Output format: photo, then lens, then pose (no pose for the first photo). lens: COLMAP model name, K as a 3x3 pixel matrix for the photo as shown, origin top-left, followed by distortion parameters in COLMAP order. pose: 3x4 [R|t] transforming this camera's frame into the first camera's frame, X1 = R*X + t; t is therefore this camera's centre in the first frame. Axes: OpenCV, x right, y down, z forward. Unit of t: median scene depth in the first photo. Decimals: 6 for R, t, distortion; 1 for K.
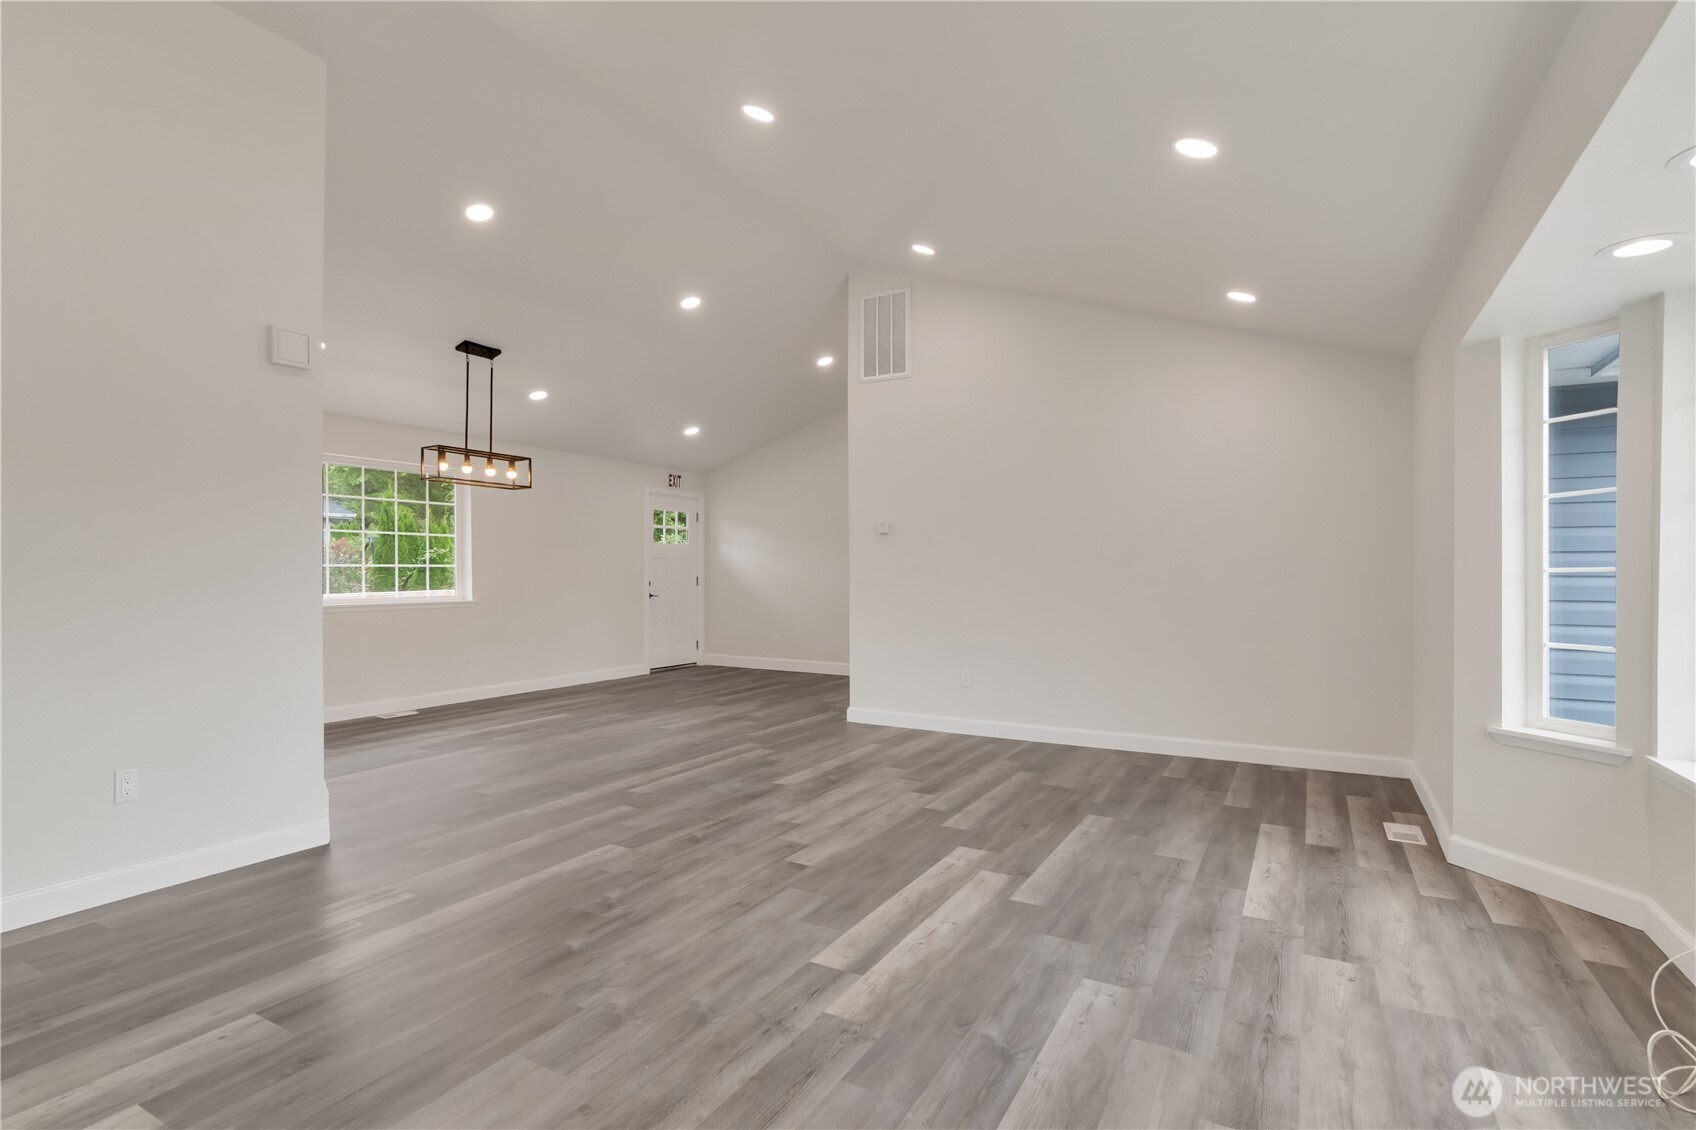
lens RADIAL K [[871.0, 0, 845.3], [0, 871.0, 576.8], [0, 0, 1]] dist [0.000451, 0.000043]
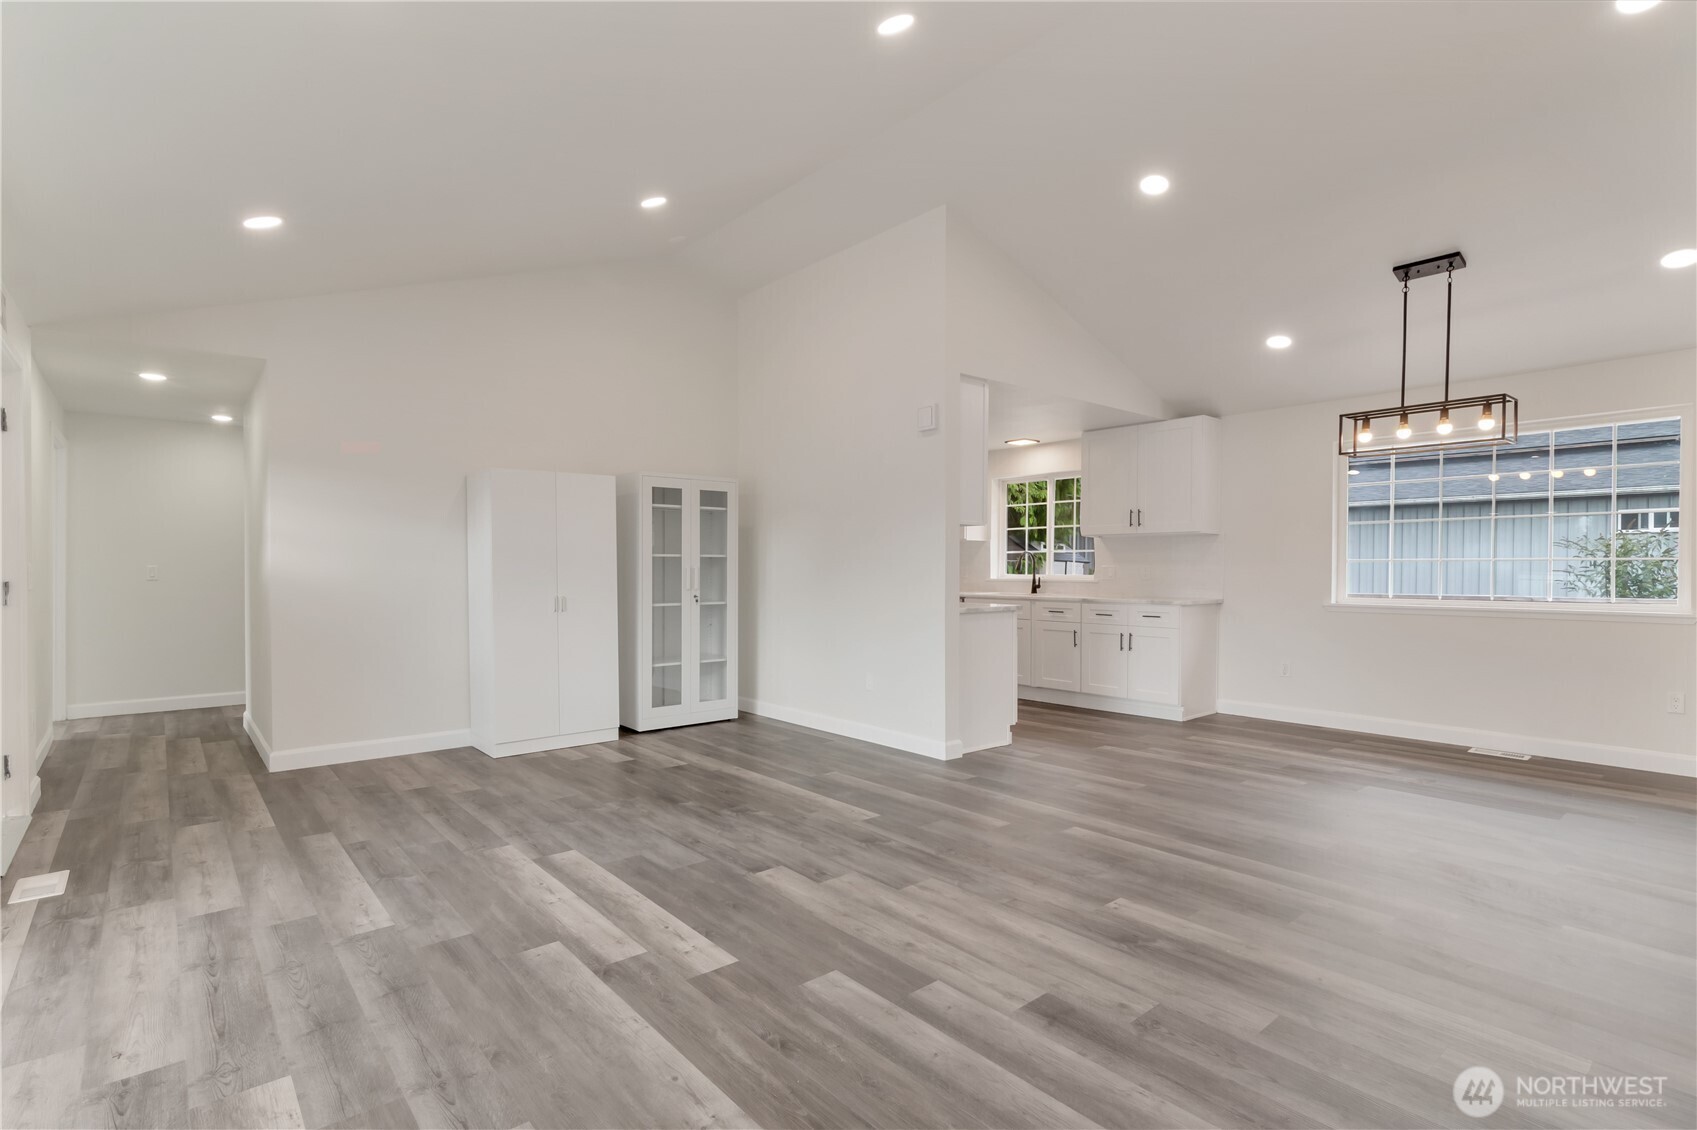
lens RADIAL K [[819.9, 0, 829.9], [0, 819.9, 581.7], [0, 0, 1]] dist [-0.000469, 0.002141]
pose [[-0.378420, 0.012971, -0.925543, 0.852588], [-0.005979, 0.999847, 0.016457, -0.011626], [0.925615, 0.011761, -0.378284, 1.568338]]
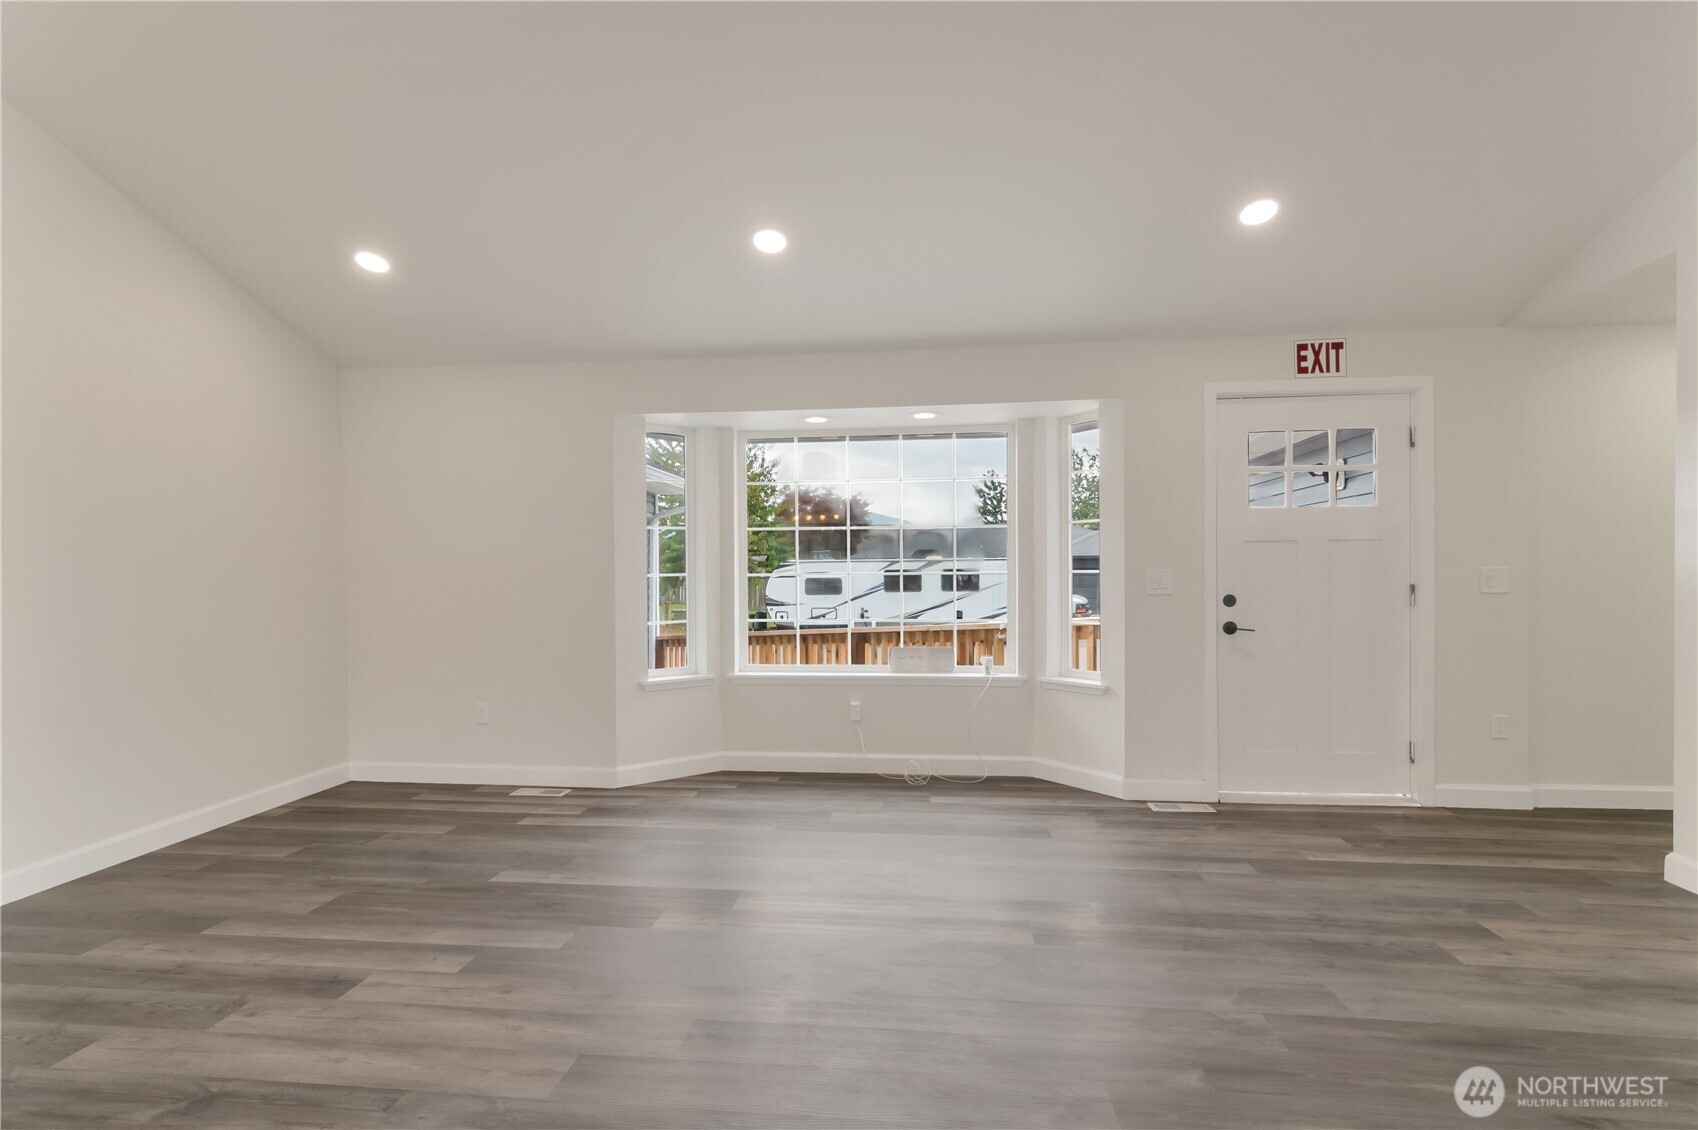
lens RADIAL K [[820.4, 0, 830.4], [0, 820.4, 581.7], [0, 0, 1]] dist [-0.000469, 0.002141]
pose [[-0.374817, -0.006370, 0.927077, -0.728426], [0.010477, 0.999883, 0.011106, -0.010542], [-0.927040, 0.013876, -0.374707, 1.337297]]
